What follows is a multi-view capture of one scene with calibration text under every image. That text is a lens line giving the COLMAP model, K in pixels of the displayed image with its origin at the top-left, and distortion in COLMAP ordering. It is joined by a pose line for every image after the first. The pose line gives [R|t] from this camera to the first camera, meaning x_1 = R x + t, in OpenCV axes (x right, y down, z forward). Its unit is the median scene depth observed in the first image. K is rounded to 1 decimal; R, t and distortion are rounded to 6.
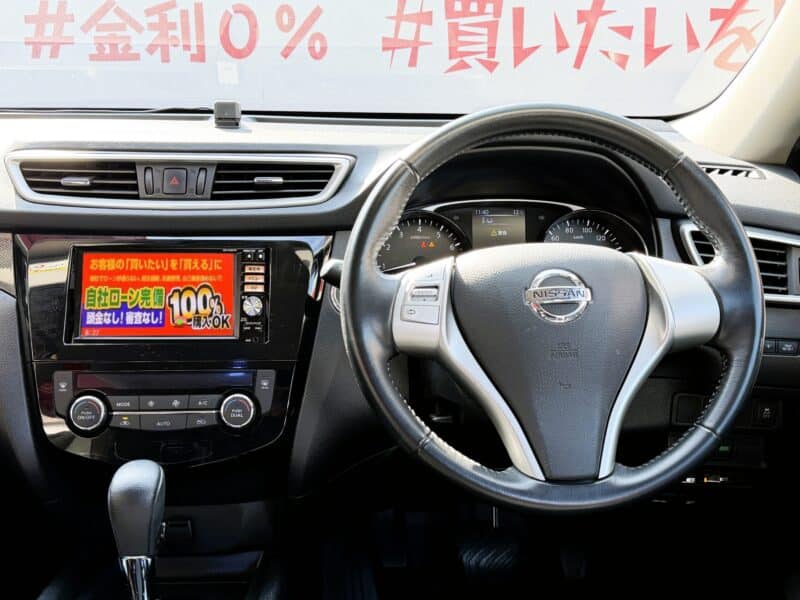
lens RADIAL K [[887.8, 0, 400.0], [0, 887.8, 300.0], [0, 0, 1]] dist [0.096314, 0.016217]
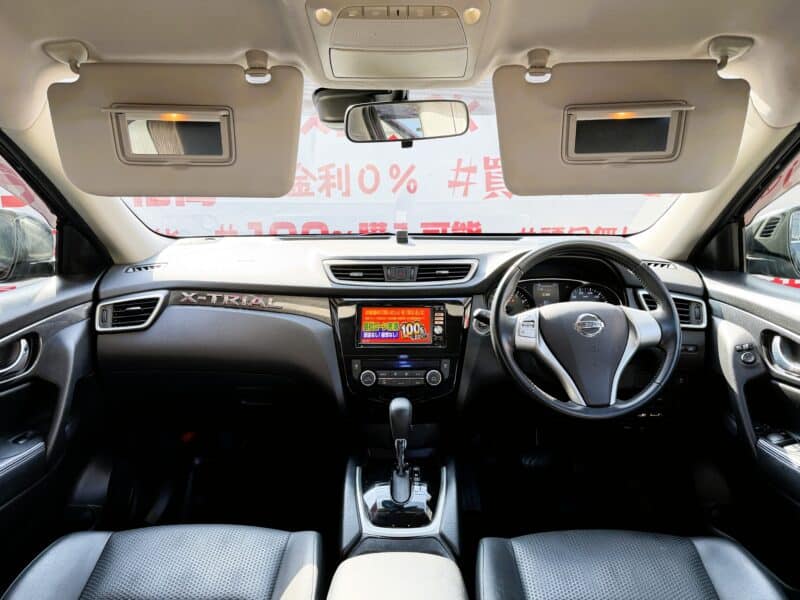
lens RADIAL K [[575.7, 0, 400.0], [0, 575.7, 300.0], [0, 0, 1]] dist [0.092960, -0.001865]
pose [[0.999087, -0.006872, -0.042166, -0.198986], [0.004846, 0.998837, -0.047970, 0.000565], [0.042446, 0.047722, 0.997958, -0.421166]]
